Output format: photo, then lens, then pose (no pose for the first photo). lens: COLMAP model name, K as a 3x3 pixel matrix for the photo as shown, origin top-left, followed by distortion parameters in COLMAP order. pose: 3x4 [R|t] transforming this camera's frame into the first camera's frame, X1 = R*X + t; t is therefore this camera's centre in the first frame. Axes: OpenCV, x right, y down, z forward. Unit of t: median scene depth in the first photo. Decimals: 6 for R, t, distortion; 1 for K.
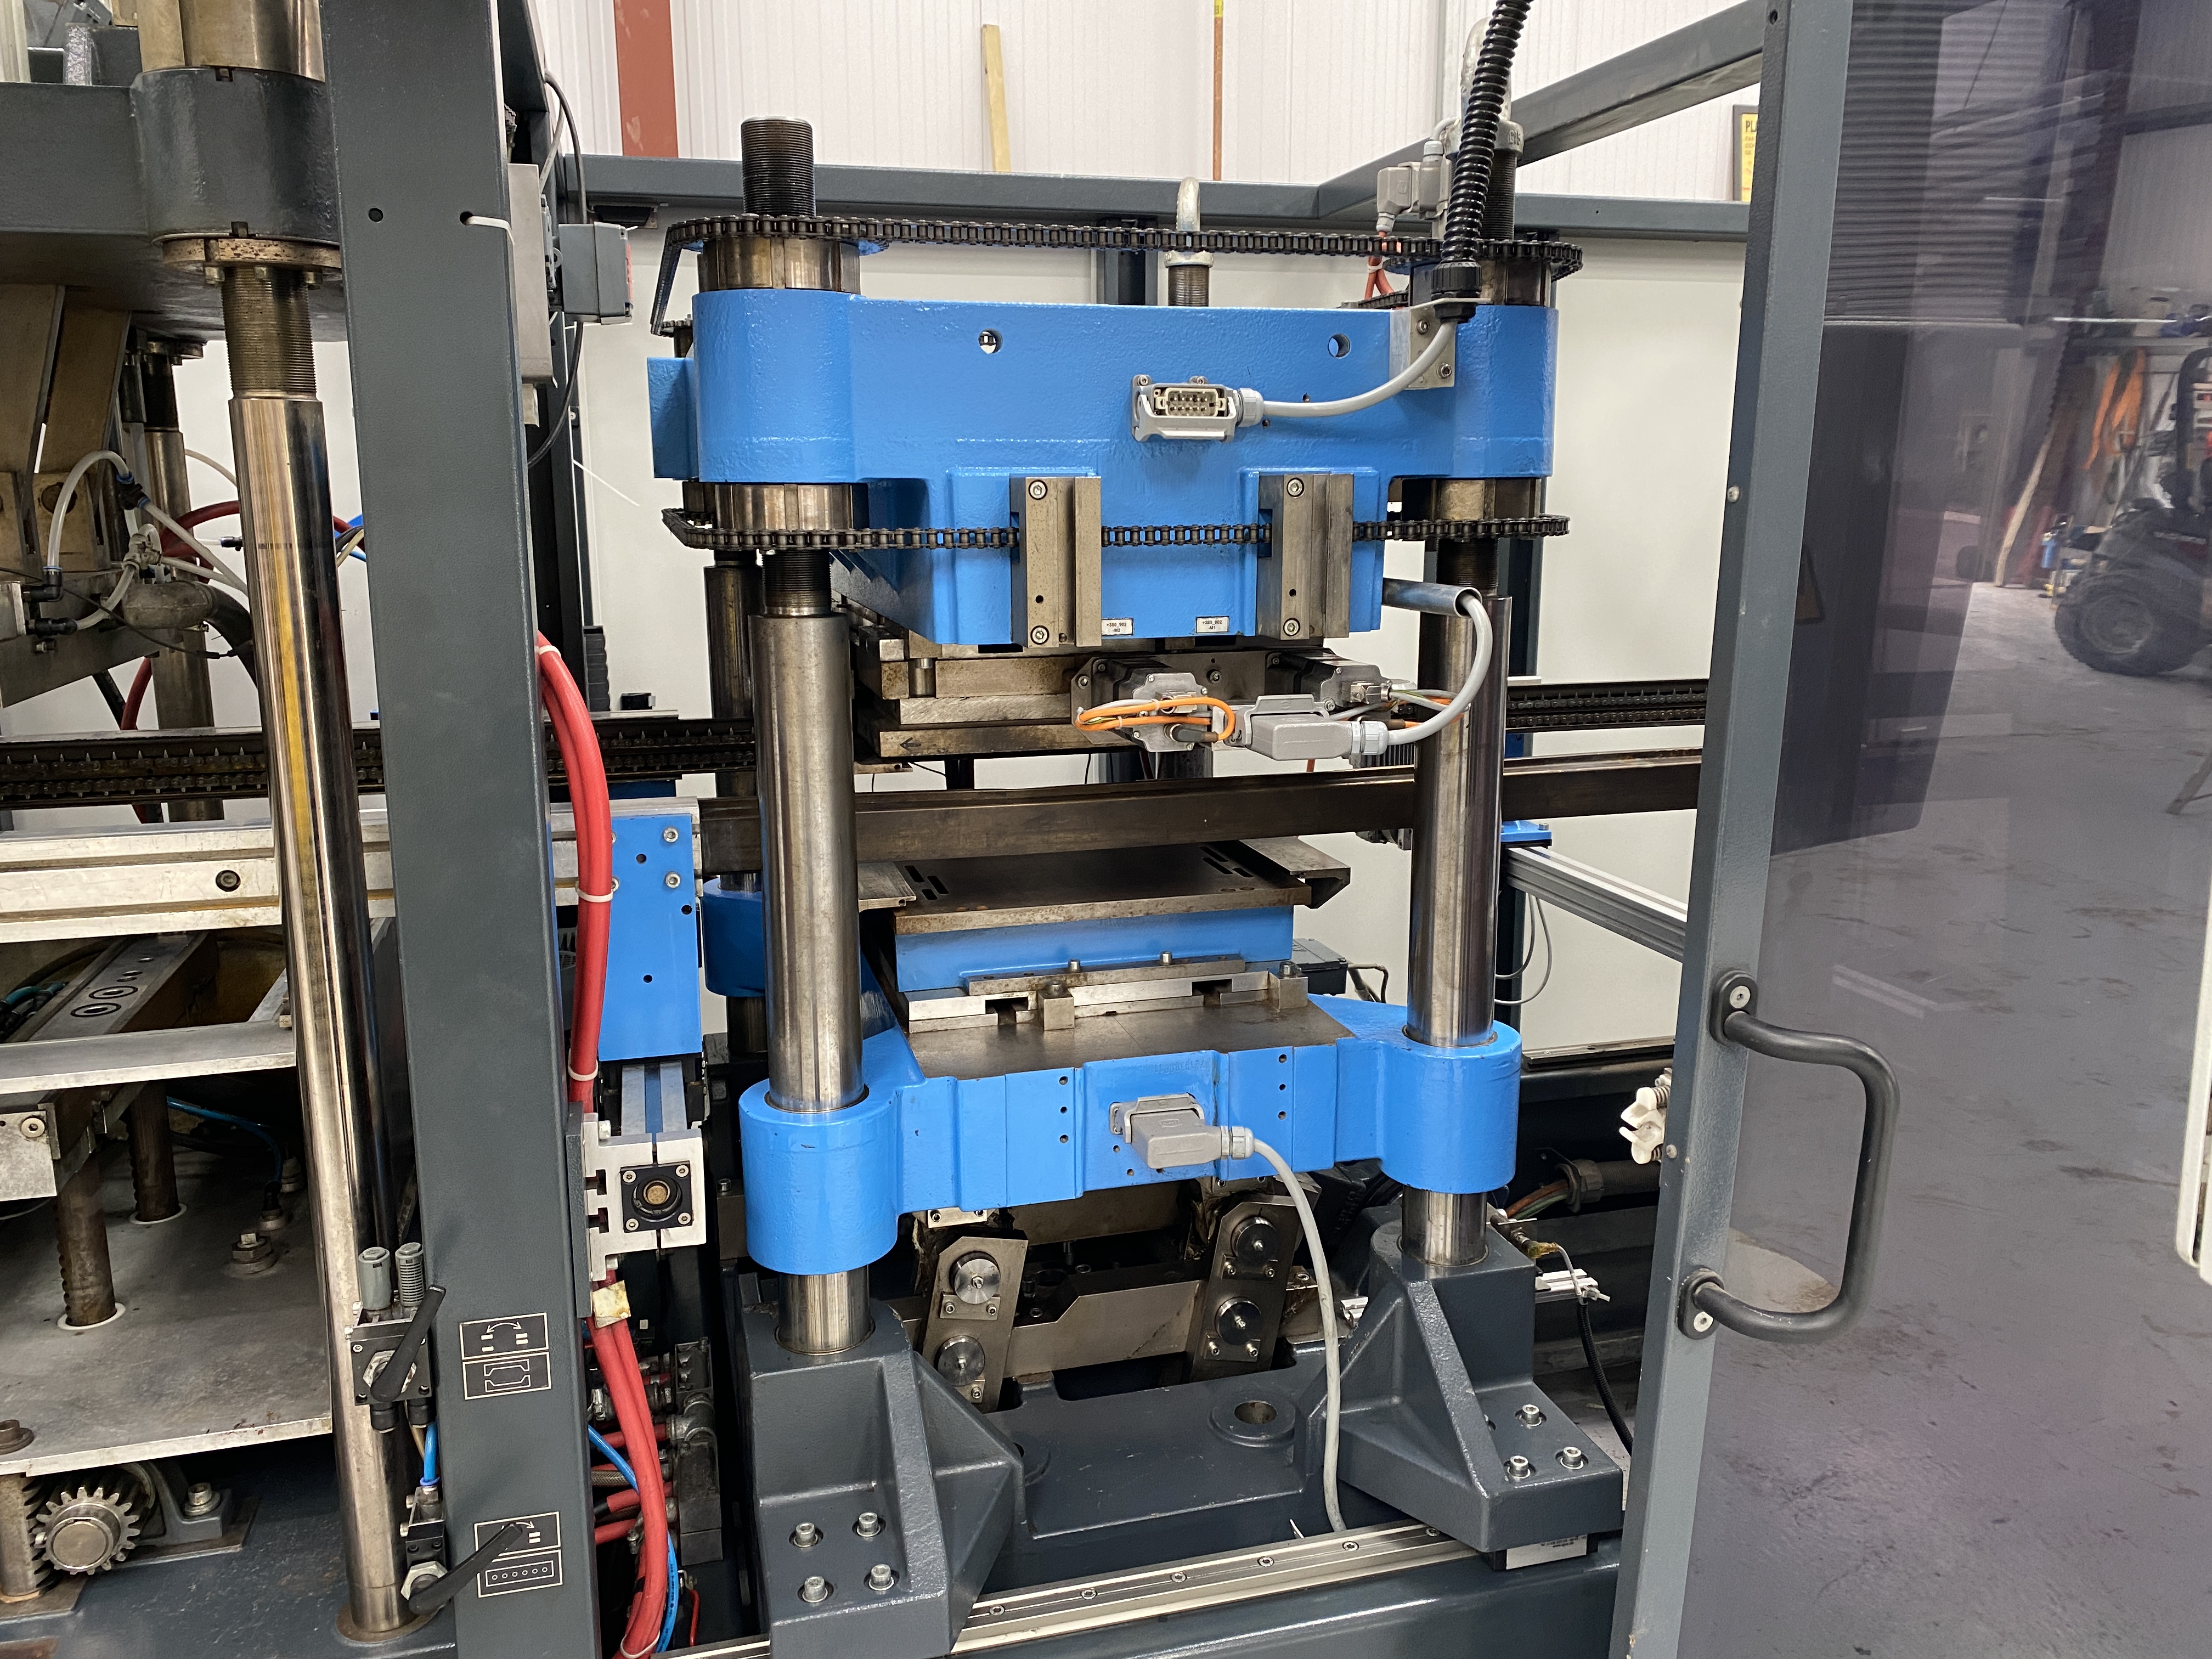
lens RADIAL K [[1682.0, 0, 1106.0], [0, 1682.0, 829.5], [0, 0, 1]] dist [0.079513, -0.087451]
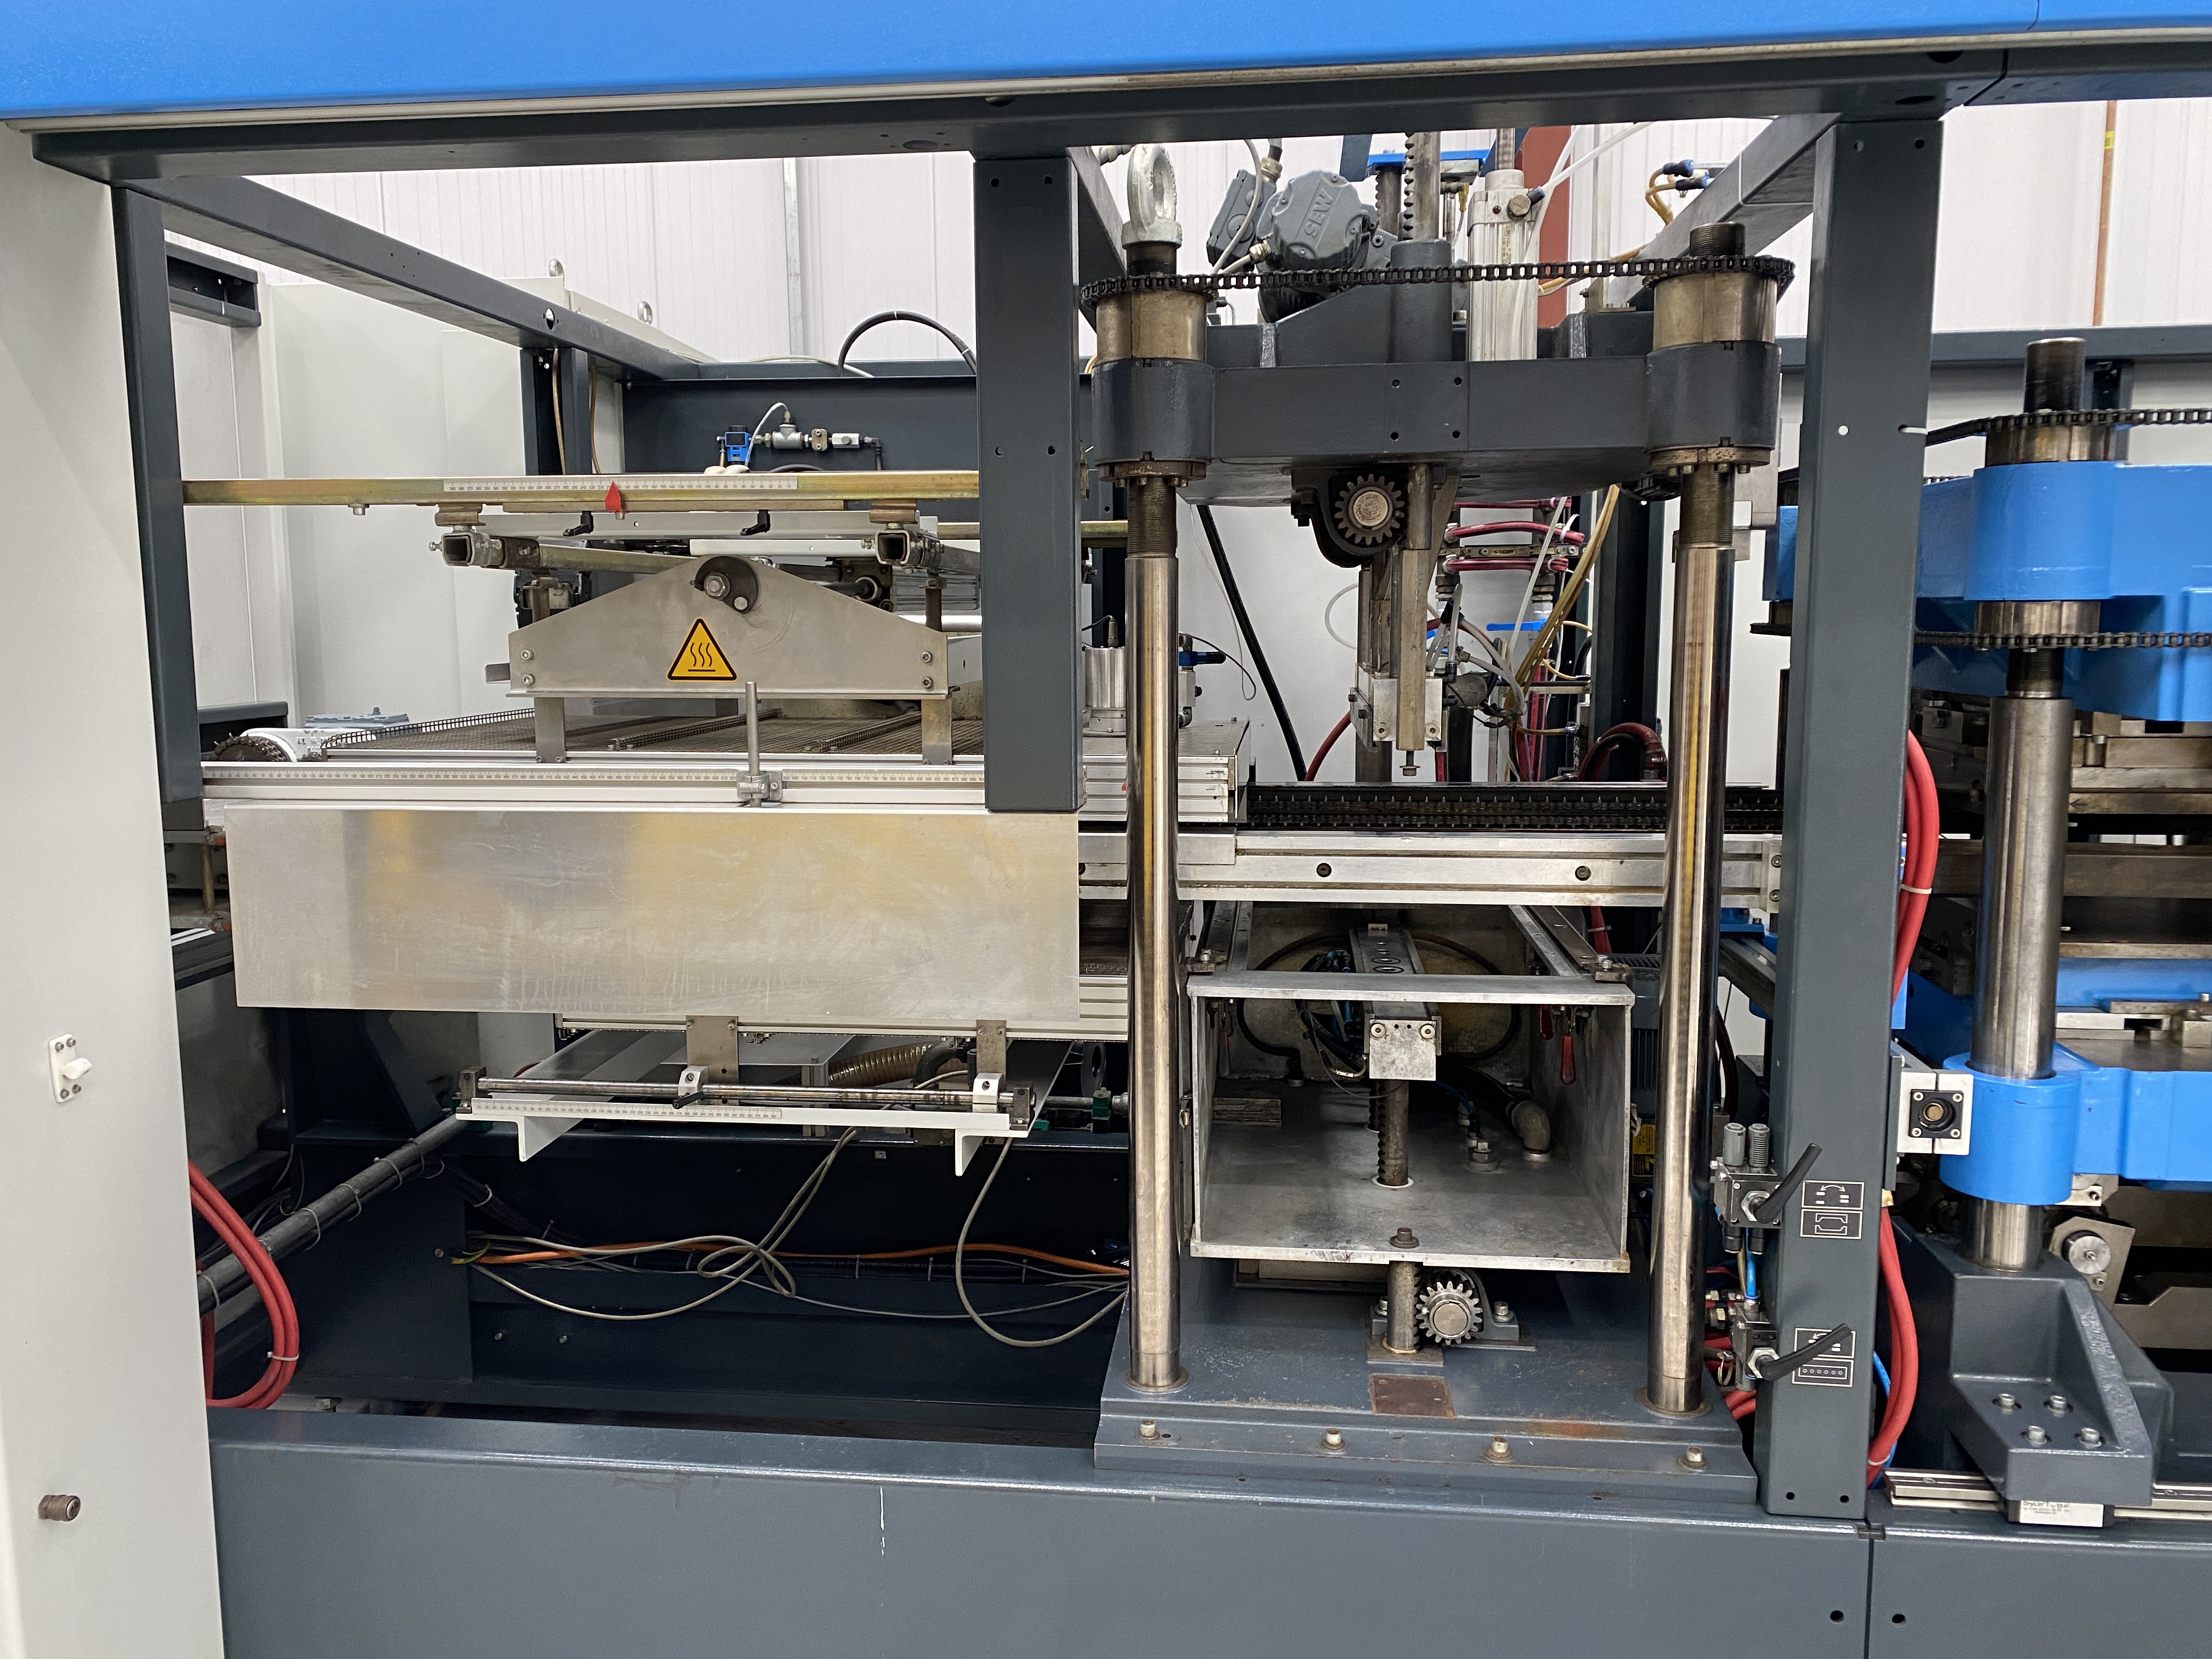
lens RADIAL K [[1682.0, 0, 1106.0], [0, 1682.0, 829.5], [0, 0, 1]] dist [0.079513, -0.087451]
pose [[0.930293, 0.044471, -0.364111, -0.361323], [-0.071263, 0.995623, -0.060473, 0.107838], [0.359828, 0.082205, 0.929390, -0.494626]]
